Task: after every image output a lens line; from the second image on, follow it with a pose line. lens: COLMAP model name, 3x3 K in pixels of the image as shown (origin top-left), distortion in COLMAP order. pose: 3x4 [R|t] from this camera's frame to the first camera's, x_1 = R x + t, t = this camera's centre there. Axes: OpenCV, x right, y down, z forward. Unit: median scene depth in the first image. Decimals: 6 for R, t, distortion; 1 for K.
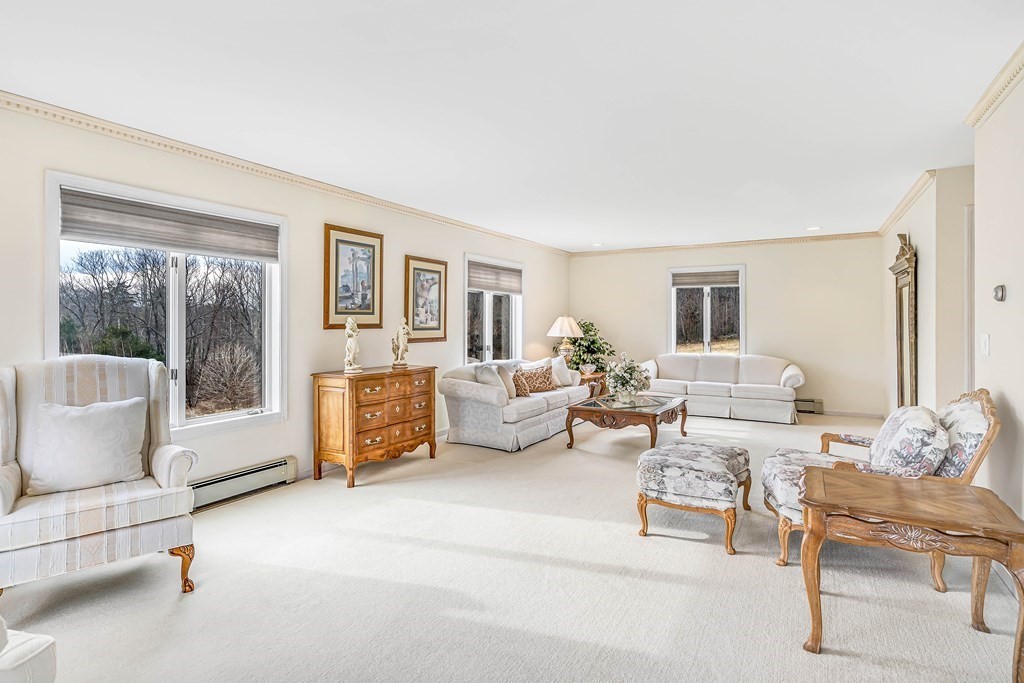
lens RADIAL K [[542.4, 0, 506.1], [0, 542.4, 318.9], [0, 0, 1]] dist [-0.001170, -0.000342]
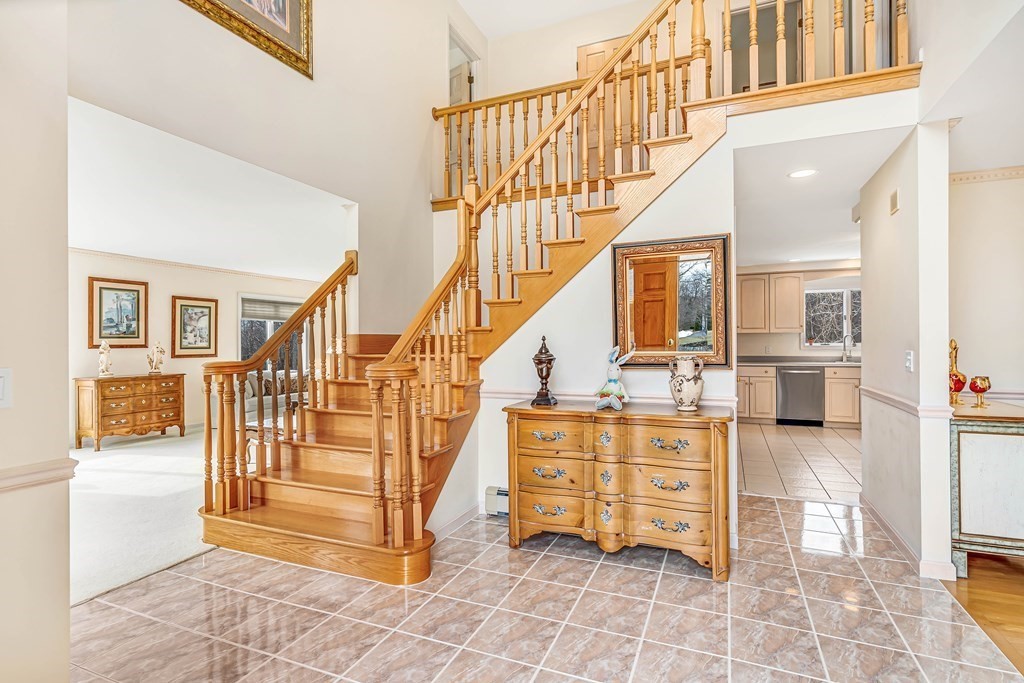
lens RADIAL K [[512.4, 0, 511.6], [0, 512.4, 341.6], [0, 0, 1]] dist [0.003031, 0.000374]
pose [[0.993880, -0.006433, 0.110279, 0.597185], [0.005862, 0.999968, 0.005509, -0.000585], [-0.110311, -0.004829, 0.993885, -0.470347]]
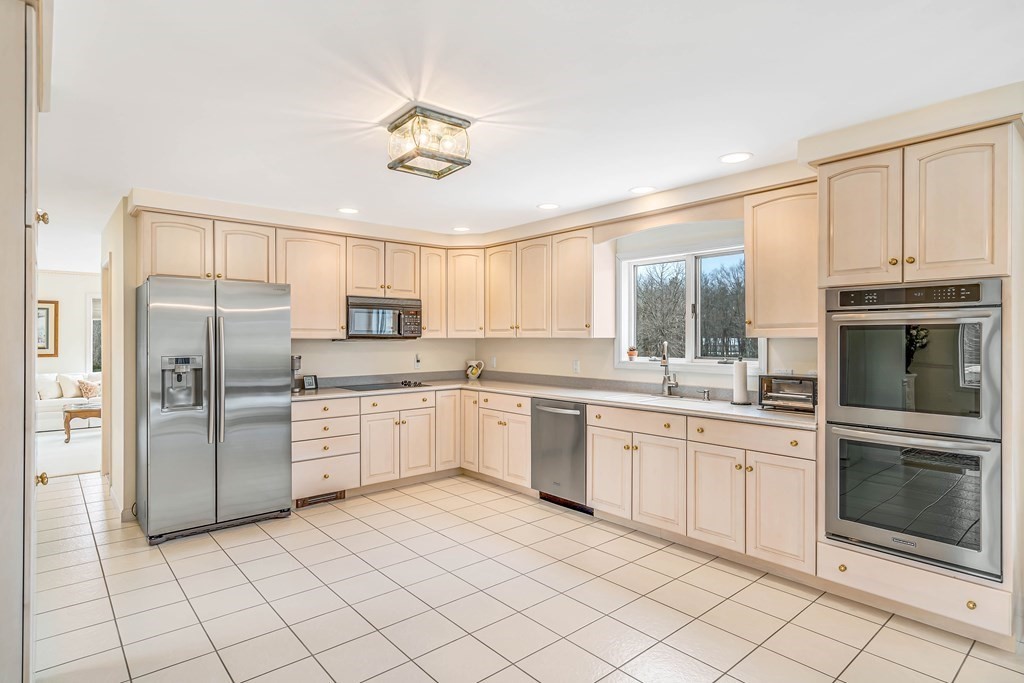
lens RADIAL K [[542.4, 0, 512.3], [0, 542.4, 339.2], [0, 0, 1]] dist [-0.001170, -0.000342]
pose [[0.940993, 0.001901, -0.338420, 1.807769], [0.000324, 0.999979, 0.006517, -0.017469], [0.338425, -0.006242, 0.940973, 0.077712]]
